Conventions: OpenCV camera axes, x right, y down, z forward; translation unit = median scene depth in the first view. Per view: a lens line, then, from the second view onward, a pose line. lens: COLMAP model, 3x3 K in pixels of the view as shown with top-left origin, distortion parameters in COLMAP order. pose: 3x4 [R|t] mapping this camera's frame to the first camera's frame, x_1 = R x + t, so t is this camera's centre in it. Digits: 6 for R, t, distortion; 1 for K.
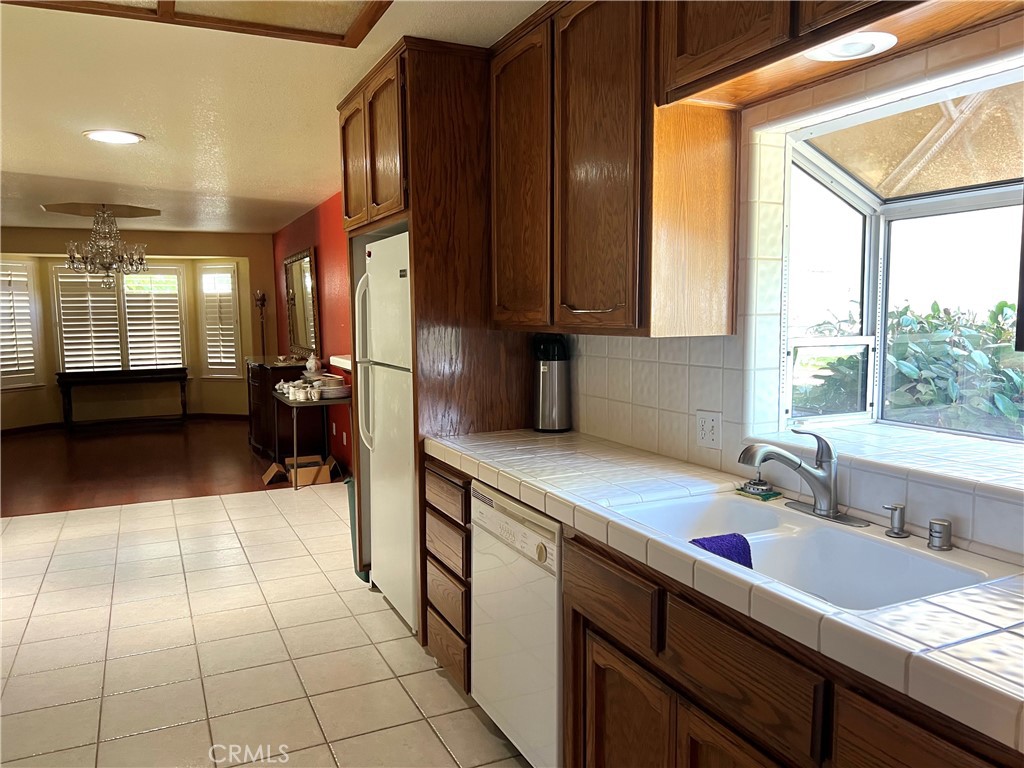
lens RADIAL K [[778.5, 0, 515.2], [0, 778.5, 387.8], [0, 0, 1]] dist [0.092862, -0.135395]
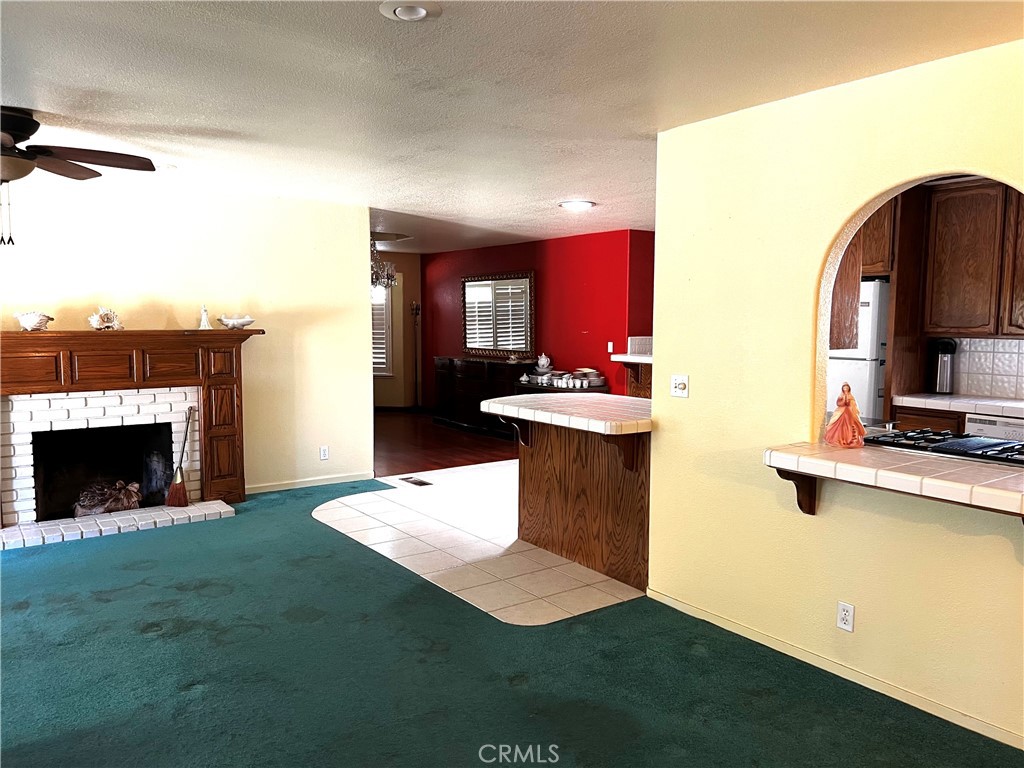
lens RADIAL K [[778.5, 0, 515.2], [0, 778.5, 387.8], [0, 0, 1]] dist [0.092862, -0.135395]
pose [[0.982862, -0.004549, 0.184289, -1.264296], [0.005850, 0.999962, -0.006514, 0.048986], [-0.184252, 0.007481, 0.982851, -0.614080]]
